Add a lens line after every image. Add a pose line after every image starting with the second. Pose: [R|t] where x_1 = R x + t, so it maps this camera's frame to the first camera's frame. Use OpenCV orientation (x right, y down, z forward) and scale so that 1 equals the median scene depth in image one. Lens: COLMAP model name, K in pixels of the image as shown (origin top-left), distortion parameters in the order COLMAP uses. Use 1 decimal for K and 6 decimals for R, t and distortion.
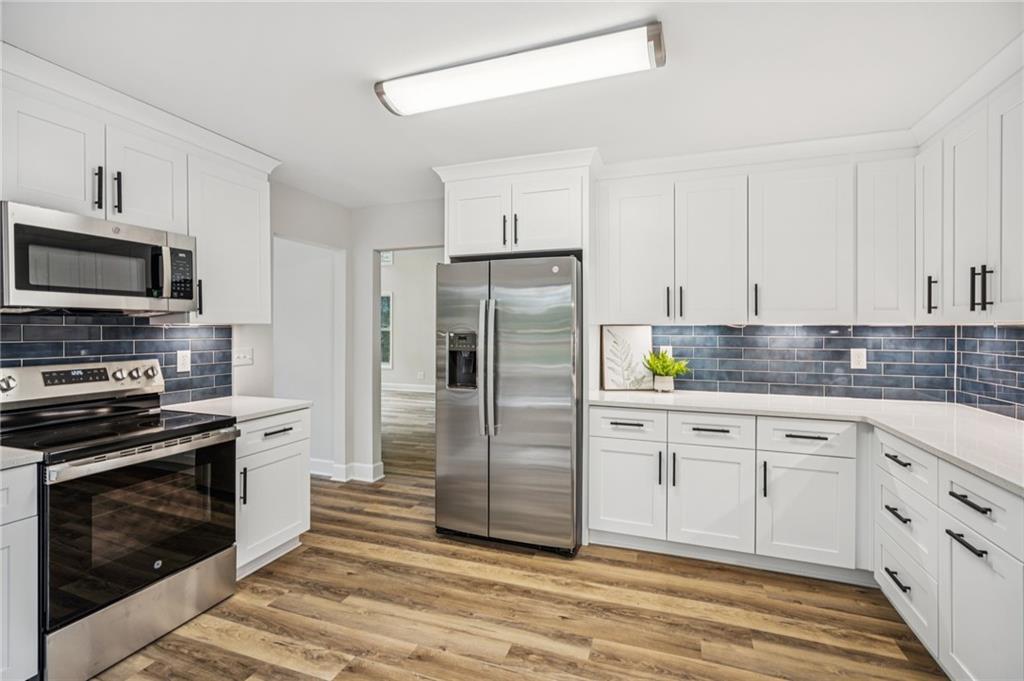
lens RADIAL K [[456.8, 0, 510.1], [0, 456.8, 325.7], [0, 0, 1]] dist [-0.000178, -0.000054]
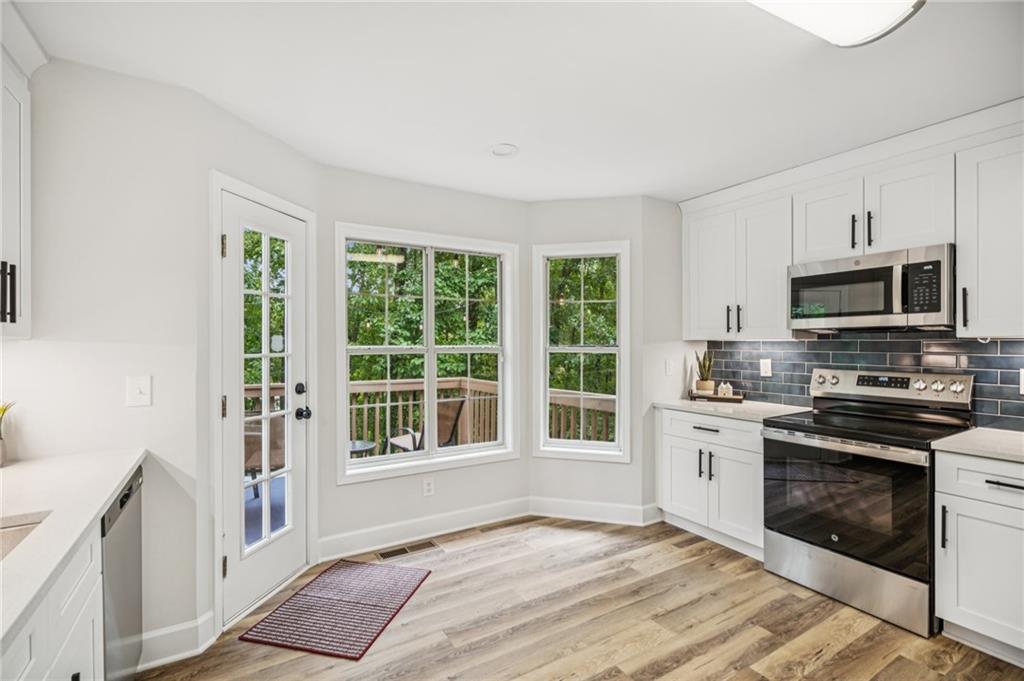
lens RADIAL K [[479.0, 0, 512.0], [0, 479.0, 340.5], [0, 0, 1]] dist [-0.001456, -0.000153]
pose [[-0.625246, -0.000824, -0.780427, 0.707786], [0.009869, 0.999911, -0.008963, 0.001605], [0.780365, -0.013306, -0.625182, 1.062074]]
